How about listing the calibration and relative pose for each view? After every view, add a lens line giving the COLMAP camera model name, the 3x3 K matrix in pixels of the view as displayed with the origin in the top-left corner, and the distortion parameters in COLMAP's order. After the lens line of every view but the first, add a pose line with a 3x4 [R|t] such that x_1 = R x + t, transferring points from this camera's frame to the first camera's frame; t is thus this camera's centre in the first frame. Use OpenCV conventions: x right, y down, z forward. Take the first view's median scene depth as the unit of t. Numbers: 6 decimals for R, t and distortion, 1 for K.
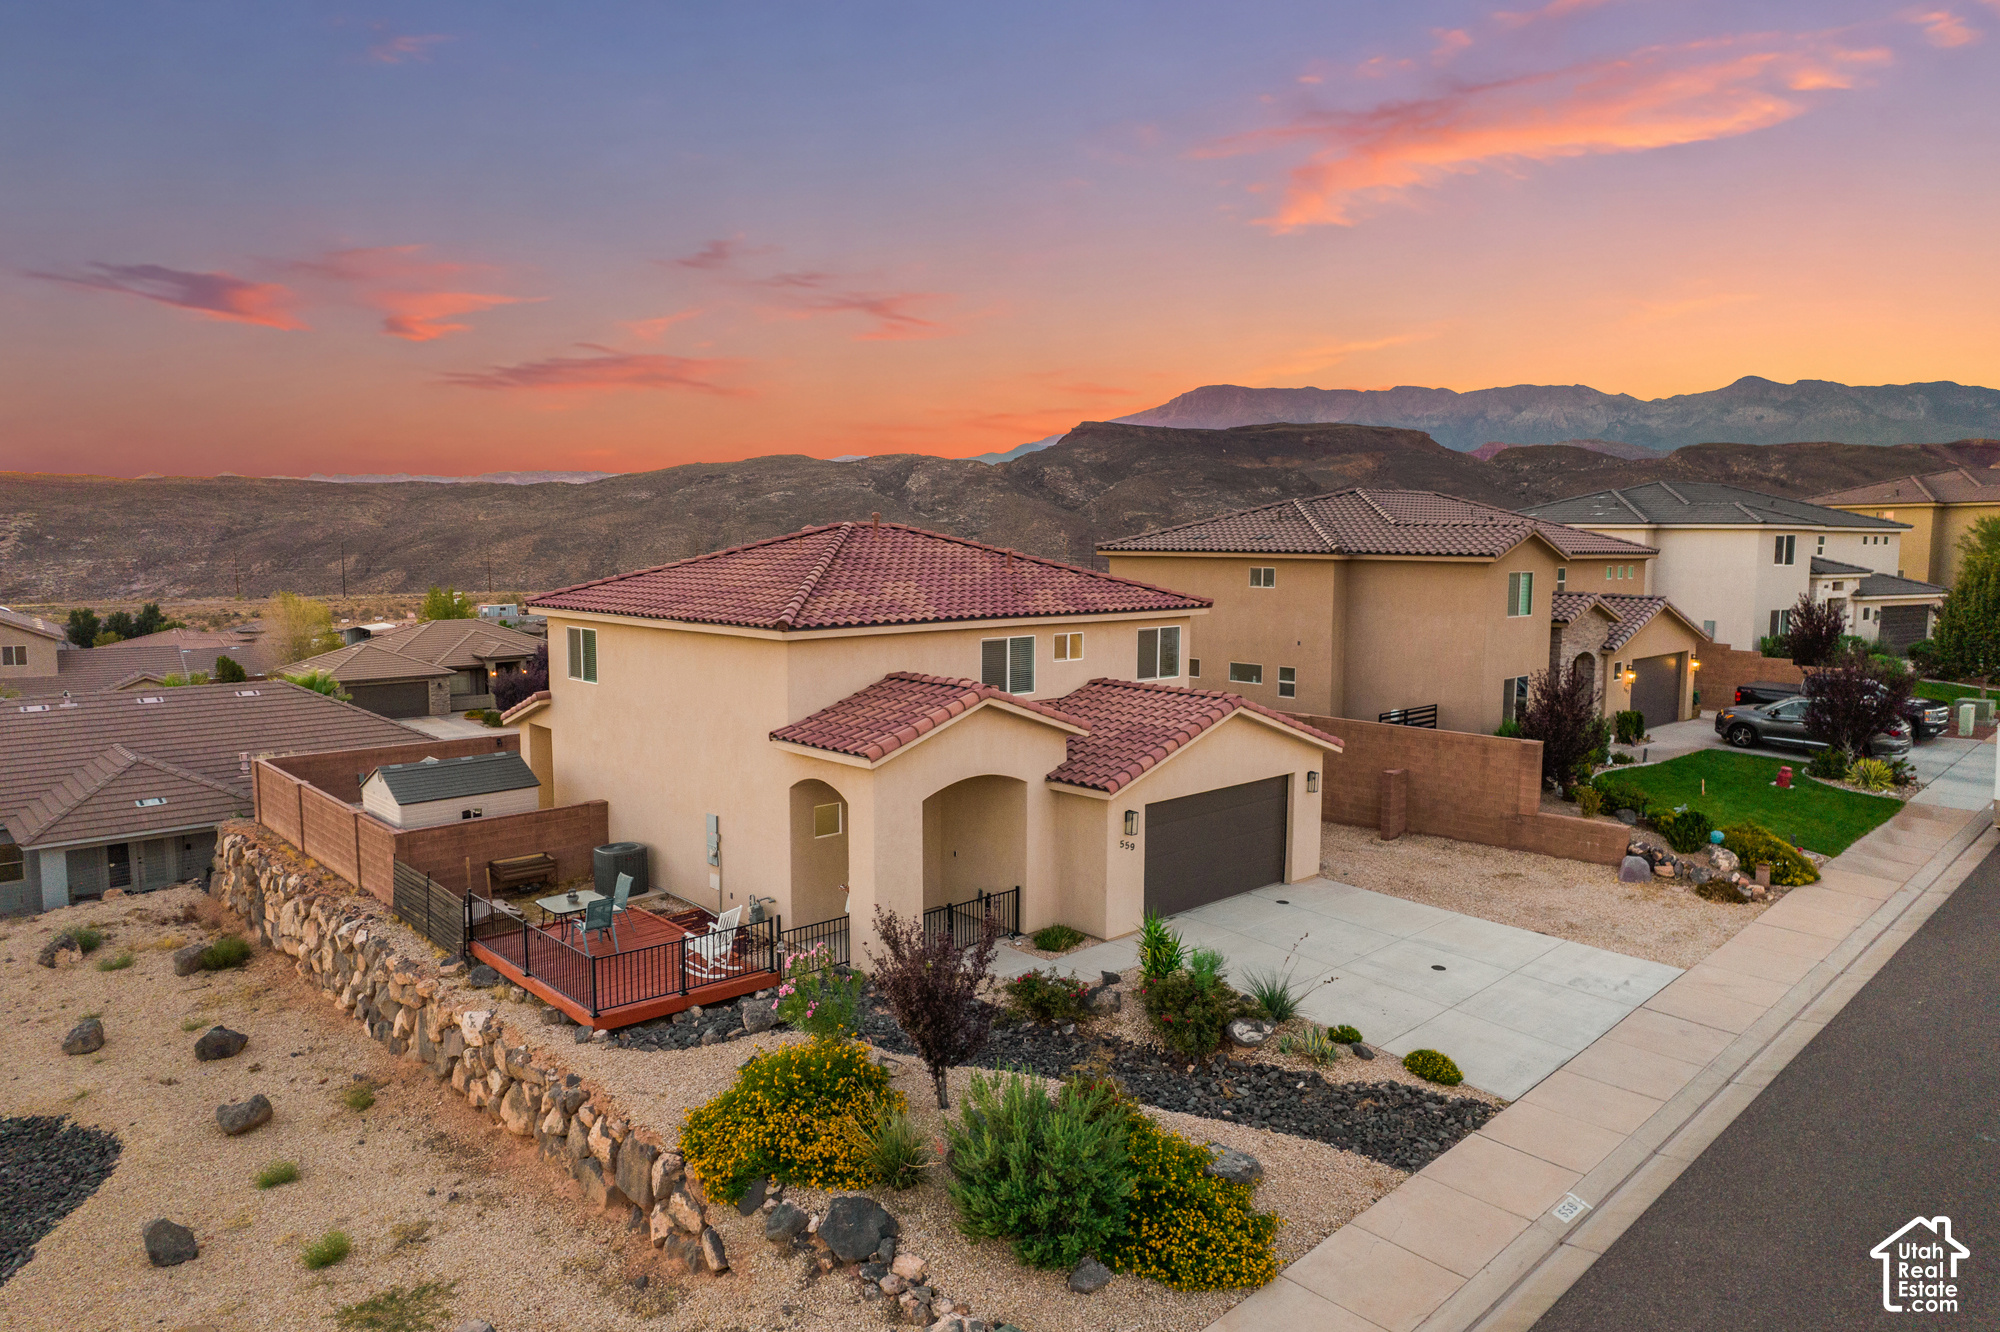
lens RADIAL K [[1290.7, 0, 1000.0], [0, 1290.7, 666.0], [0, 0, 1]] dist [-0.069352, 0.059622]
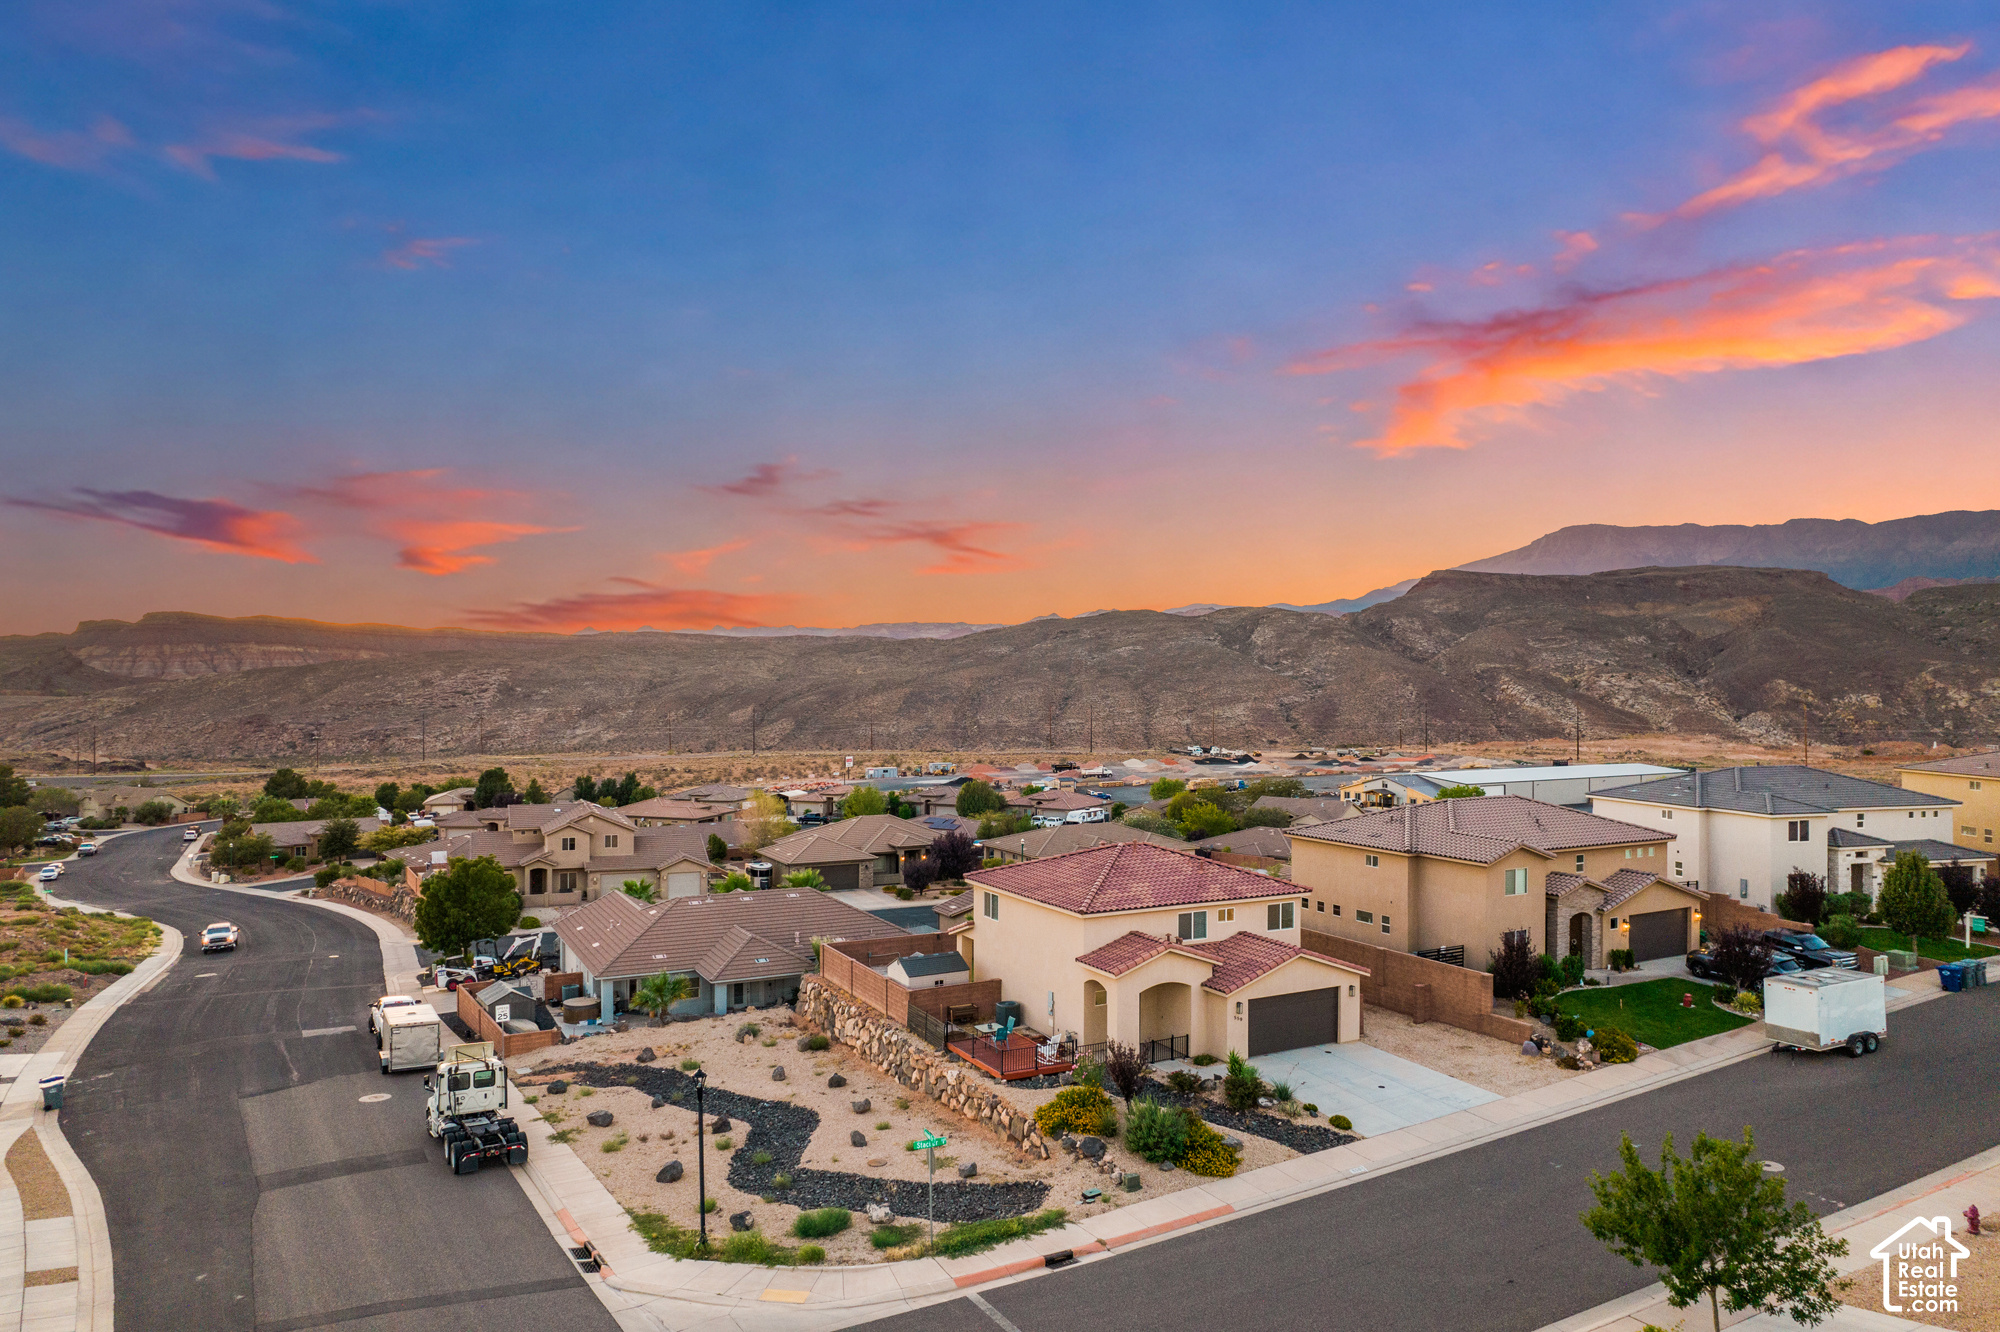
lens RADIAL K [[1280.4, 0, 1000.0], [0, 1280.4, 666.0], [0, 0, 1]] dist [-0.069742, 0.067220]
pose [[0.963645, -0.004755, -0.267143, 0.250581], [-0.025162, 0.993783, -0.108453, -0.180009], [0.265998, 0.111232, 0.957535, -1.057397]]
